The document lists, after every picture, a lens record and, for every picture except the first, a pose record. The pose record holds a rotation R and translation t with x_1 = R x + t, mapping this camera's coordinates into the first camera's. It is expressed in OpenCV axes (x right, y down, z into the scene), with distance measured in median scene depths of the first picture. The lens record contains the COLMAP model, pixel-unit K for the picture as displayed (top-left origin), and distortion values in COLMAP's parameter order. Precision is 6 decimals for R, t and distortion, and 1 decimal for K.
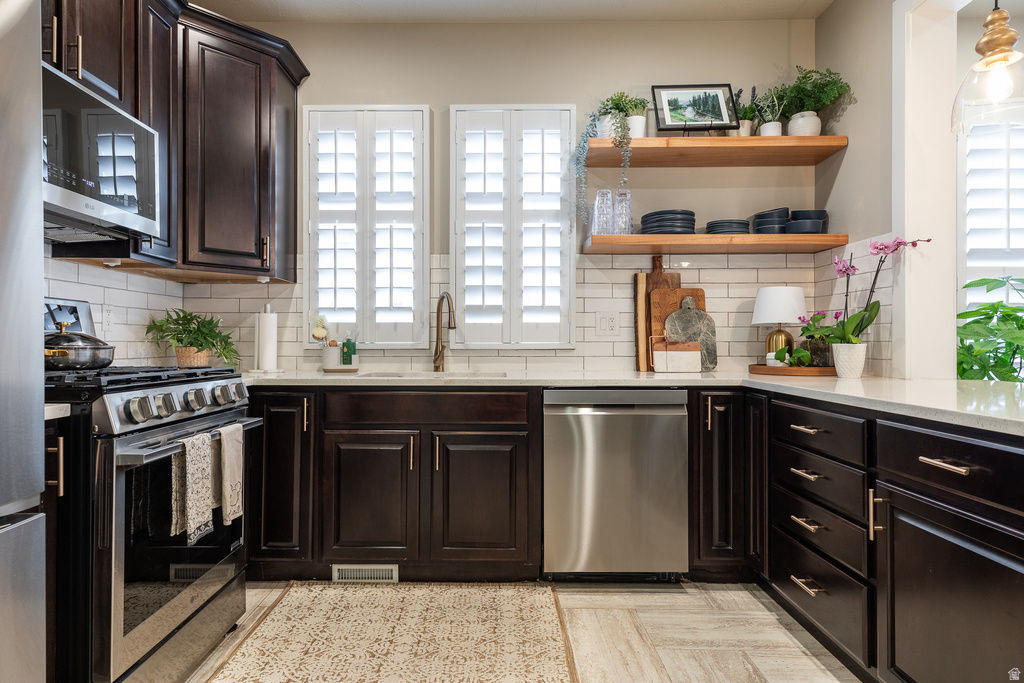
lens RADIAL K [[572.6, 0, 512.0], [0, 572.6, 341.5], [0, 0, 1]] dist [0.011005, -0.000649]
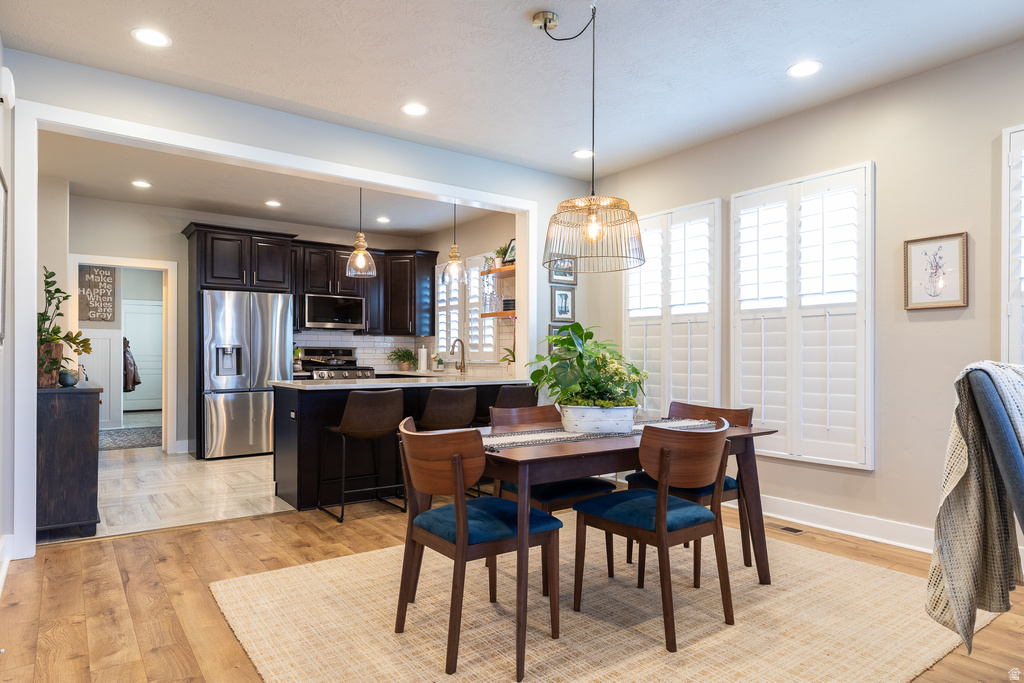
lens RADIAL K [[610.5, 0, 508.4], [0, 610.5, 354.5], [0, 0, 1]] dist [0.004499, 0.001621]
pose [[0.594559, -0.000659, -0.804051, 2.076697], [-0.000322, 0.999999, -0.001058, -0.019419], [0.804052, 0.000887, 0.594559, -0.353999]]
